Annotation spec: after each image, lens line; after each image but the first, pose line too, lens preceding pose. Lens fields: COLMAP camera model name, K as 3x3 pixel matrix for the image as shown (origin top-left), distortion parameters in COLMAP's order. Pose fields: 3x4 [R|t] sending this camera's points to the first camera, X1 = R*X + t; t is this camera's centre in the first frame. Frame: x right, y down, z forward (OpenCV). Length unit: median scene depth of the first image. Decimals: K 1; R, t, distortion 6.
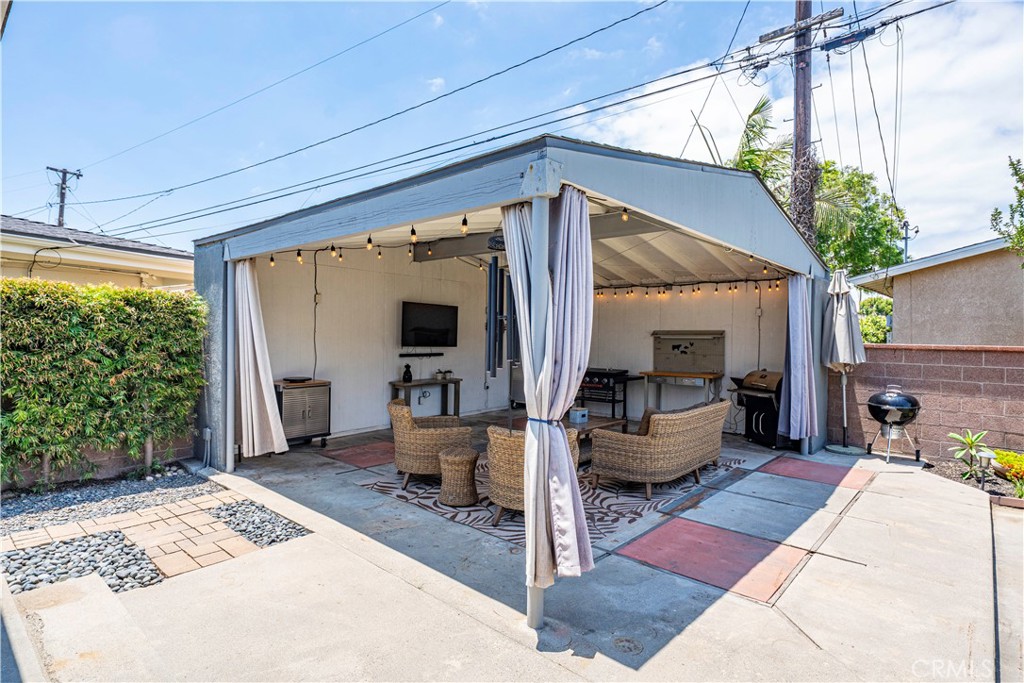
lens RADIAL K [[529.3, 0, 512.0], [0, 529.3, 341.5], [0, 0, 1]] dist [0.001610, -0.000211]
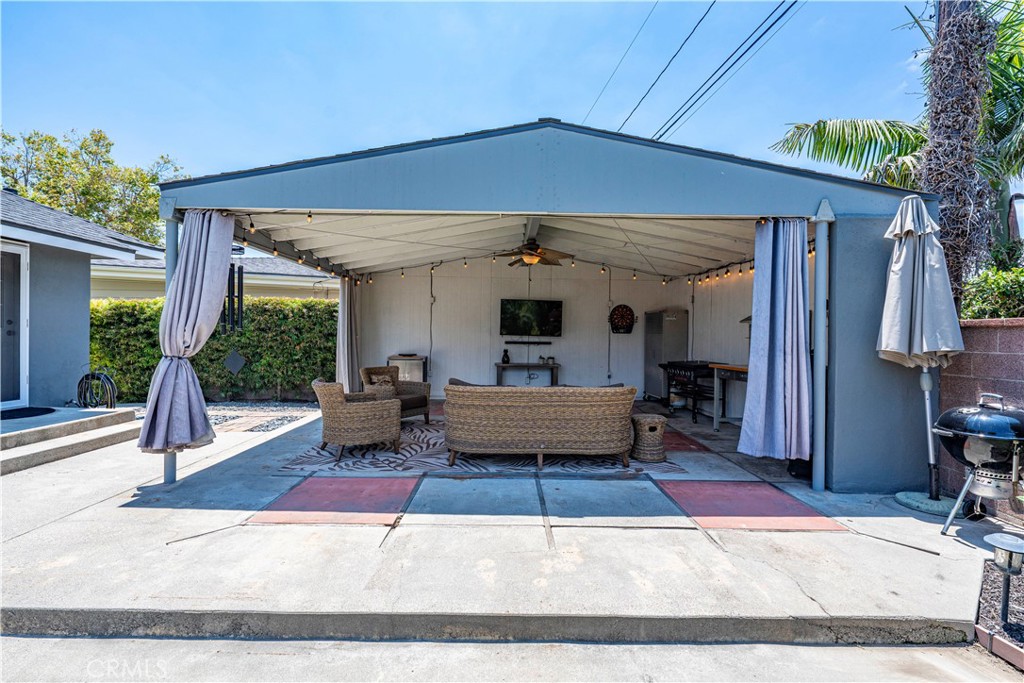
lens RADIAL K [[462.5, 0, 506.9], [0, 462.5, 339.1], [0, 0, 1]] dist [-0.000291, 0.000106]
pose [[0.666749, -0.001324, -0.745281, 0.914456], [-0.013825, 0.999804, -0.014144, 0.051272], [0.745154, 0.019734, 0.666601, 0.412682]]
